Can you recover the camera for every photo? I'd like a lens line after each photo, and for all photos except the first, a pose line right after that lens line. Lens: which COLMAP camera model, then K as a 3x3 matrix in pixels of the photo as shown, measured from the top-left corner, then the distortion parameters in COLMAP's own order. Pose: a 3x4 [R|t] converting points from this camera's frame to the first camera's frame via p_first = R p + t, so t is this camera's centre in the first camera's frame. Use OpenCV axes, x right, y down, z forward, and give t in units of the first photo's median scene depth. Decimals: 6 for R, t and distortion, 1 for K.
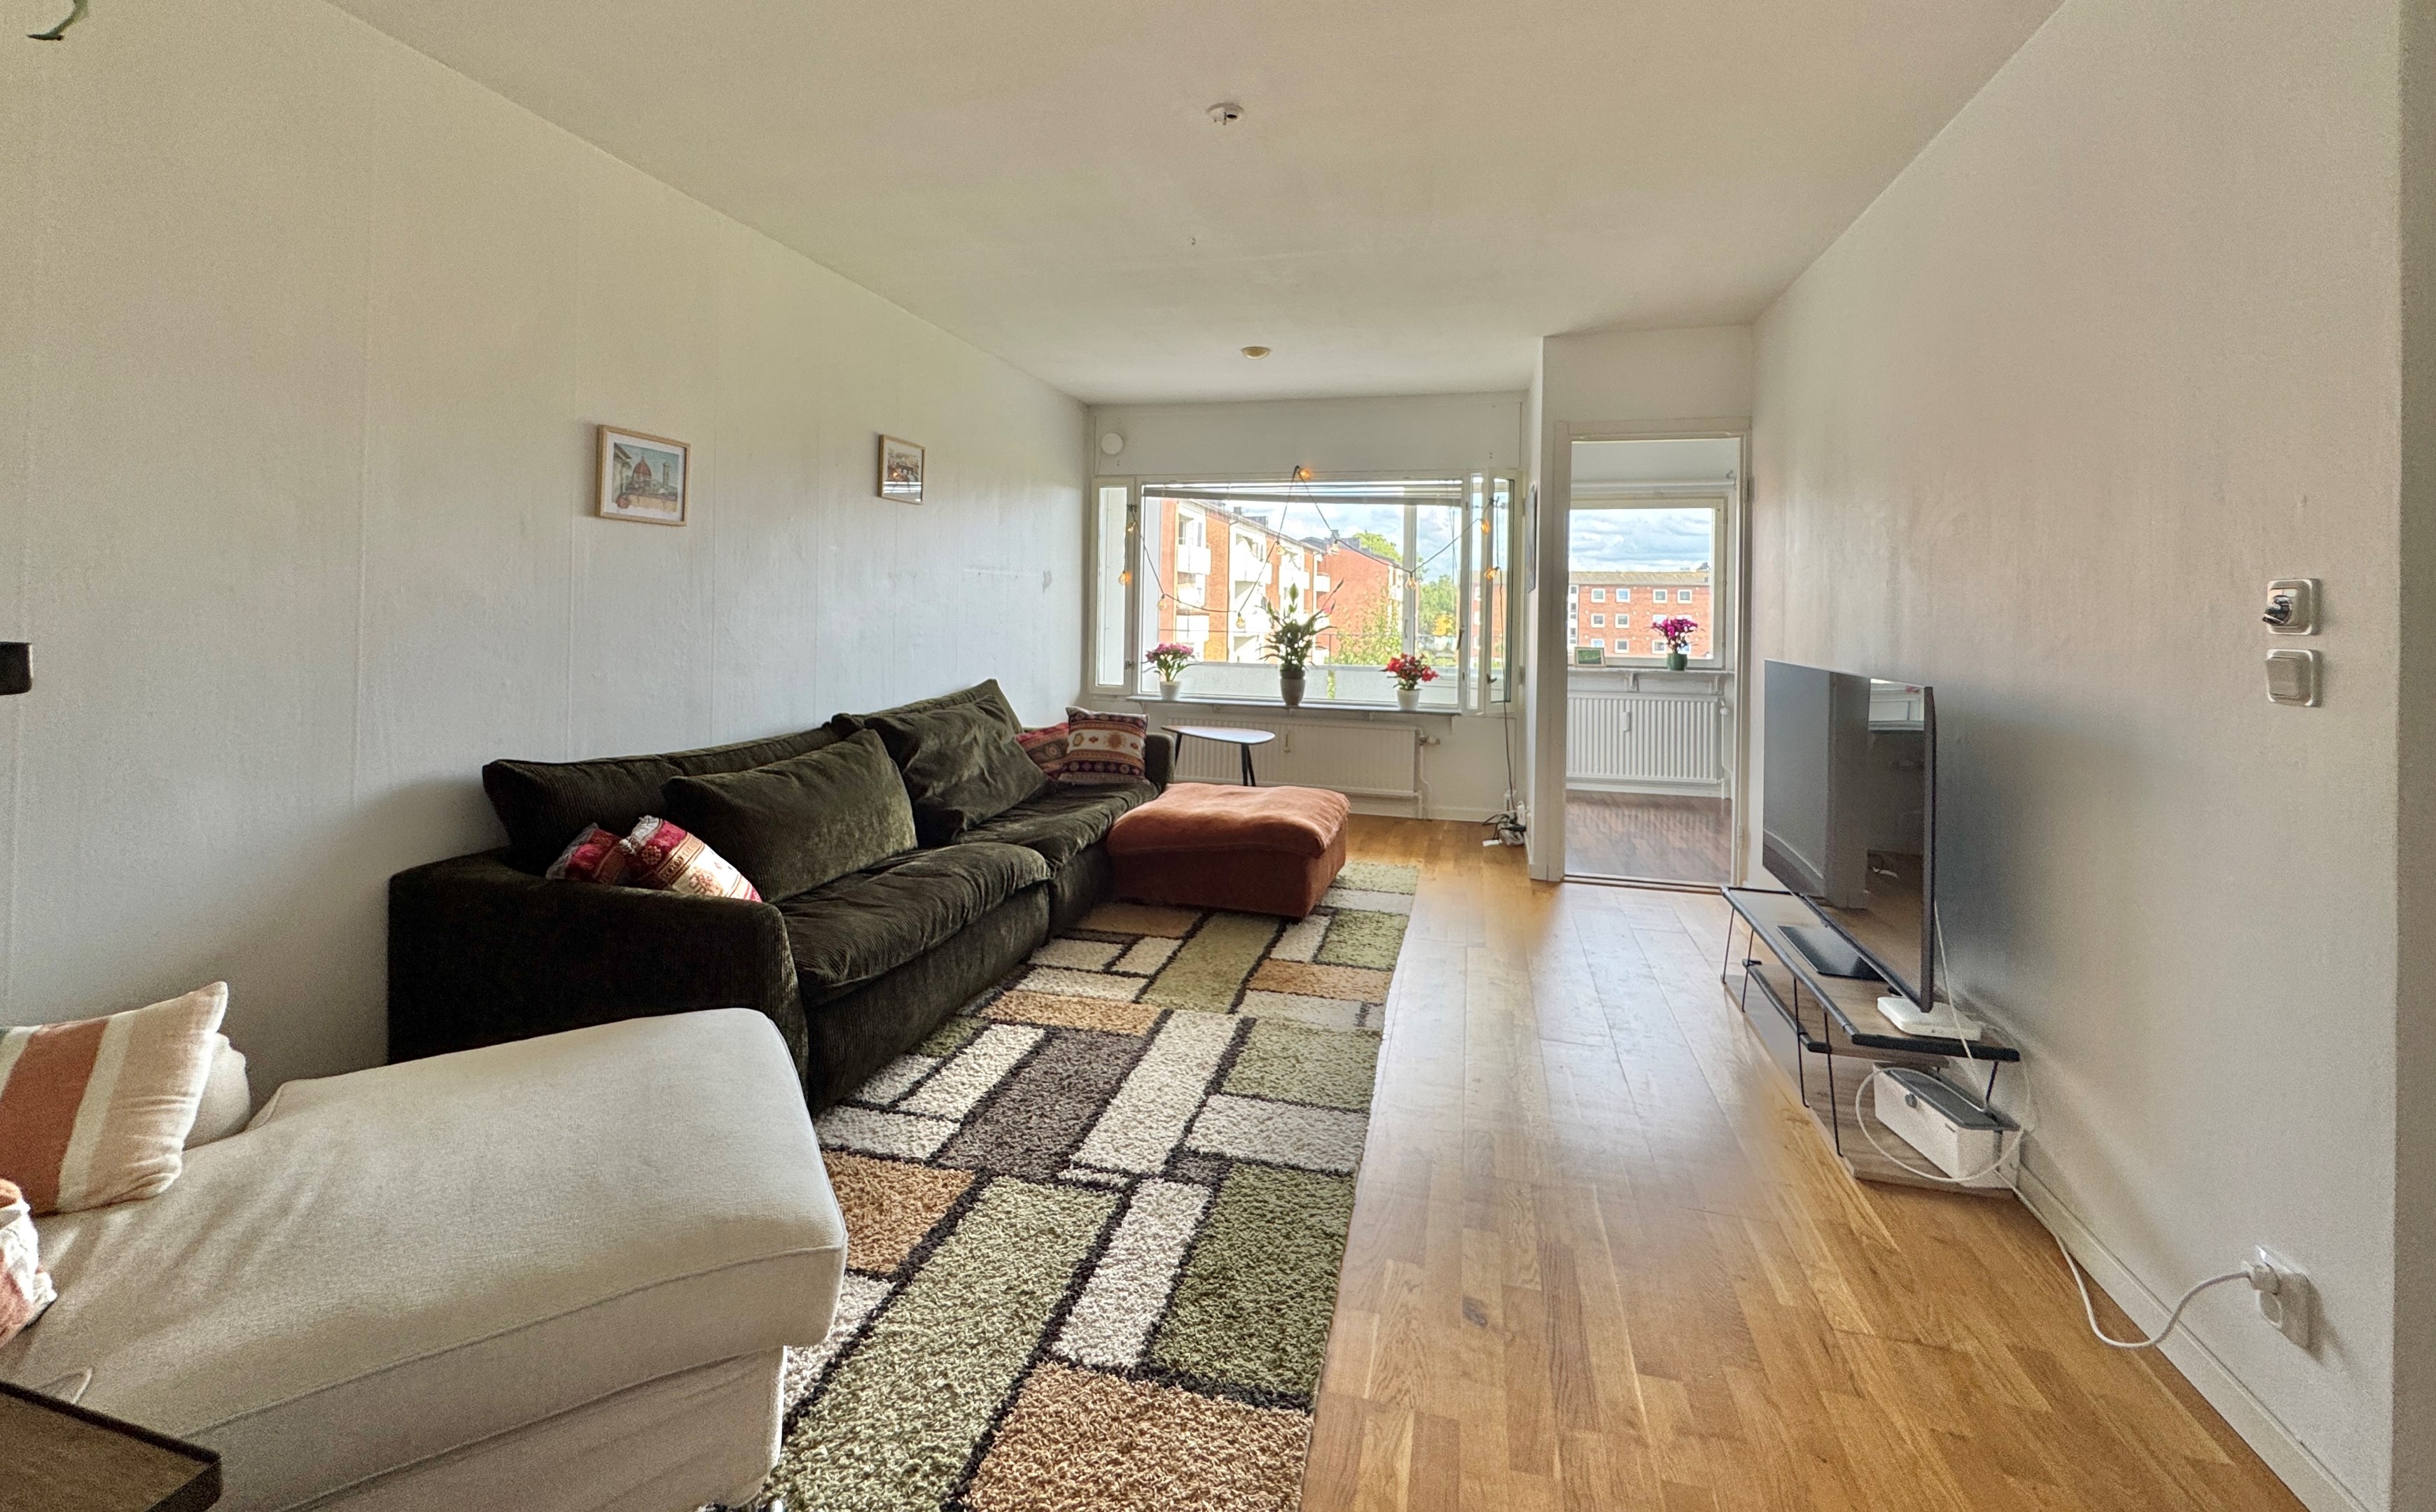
lens RADIAL K [[976.4, 0, 1218.4], [0, 976.4, 604.7], [0, 0, 1]] dist [-0.000544, 0.000008]
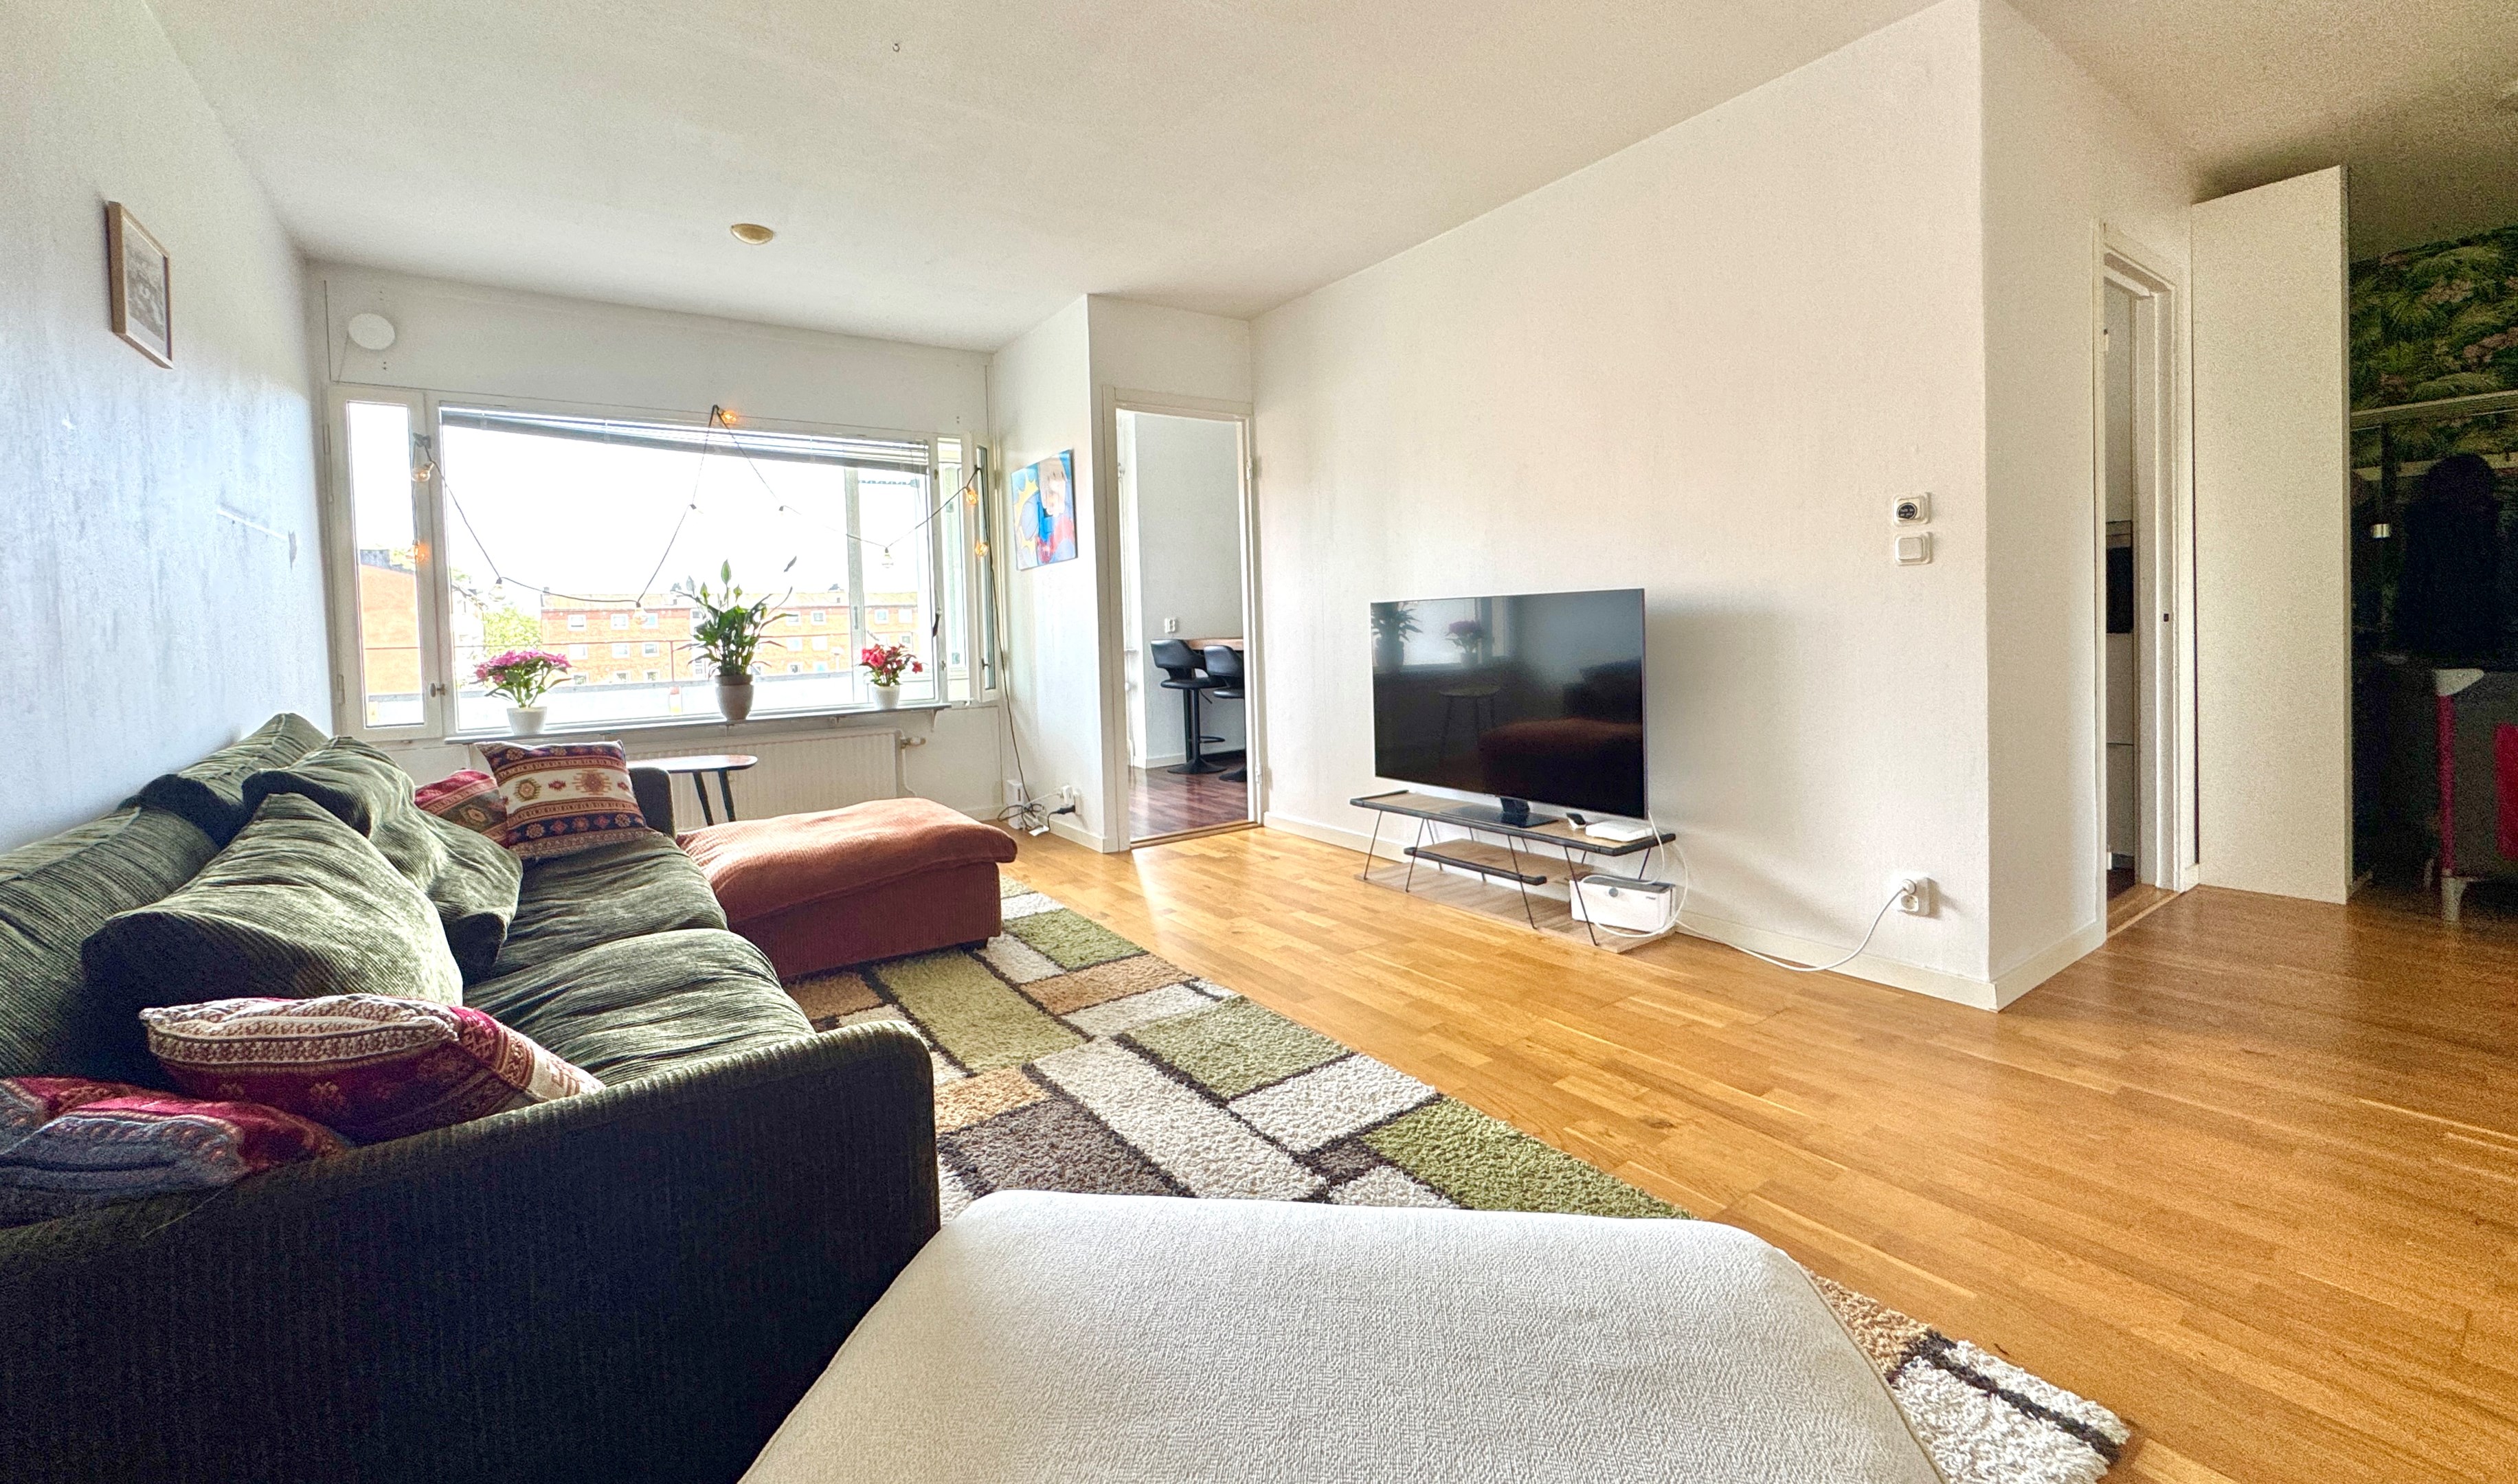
lens RADIAL K [[1007.8, 0, 1260.3], [0, 1007.8, 659.7], [0, 0, 1]] dist [-0.002197, 0.000254]
pose [[0.640555, -0.062983, 0.765325, -0.557378], [0.039495, 0.998014, 0.049076, 0.070411], [-0.766896, -0.001210, 0.641770, 0.376827]]
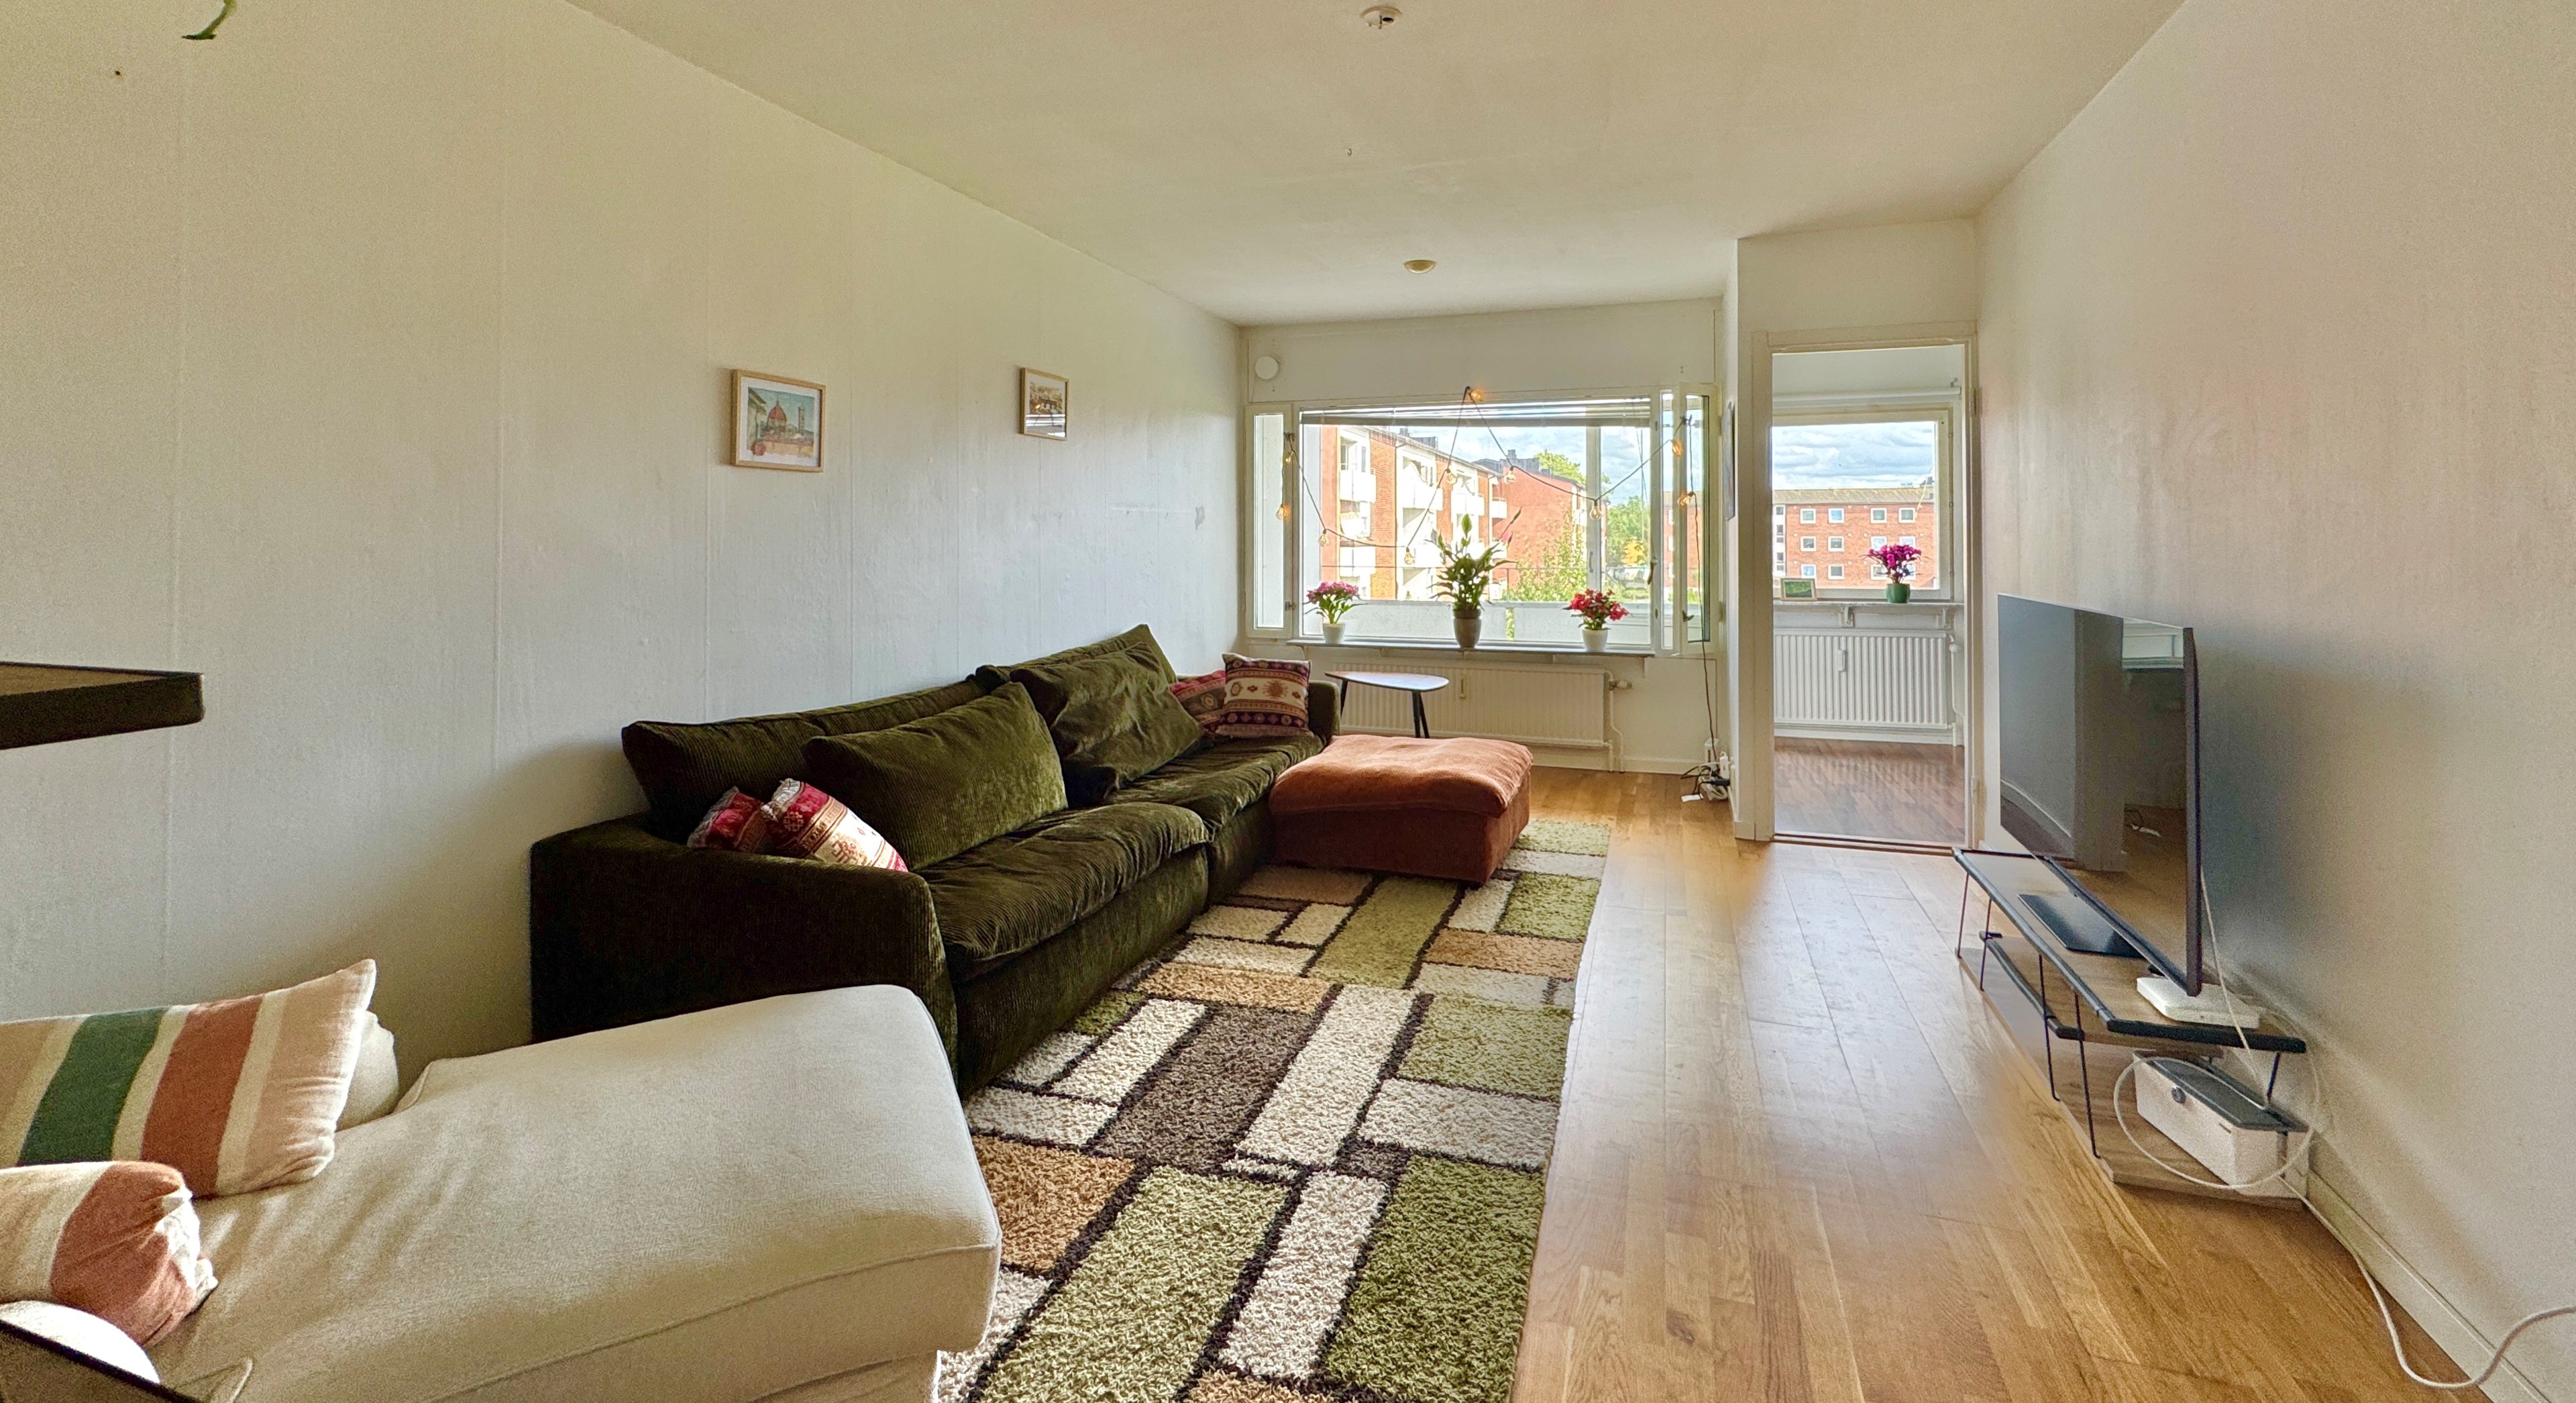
lens RADIAL K [[1059.7, 0, 1324.3], [0, 1059.7, 528.7], [0, 0, 1]] dist [-0.000779, 0.000017]
pose [[0.998167, -0.018885, -0.057496, 0.001686], [0.018572, 0.999810, -0.005972, -0.010891], [0.057598, 0.004893, 0.998328, -0.003715]]
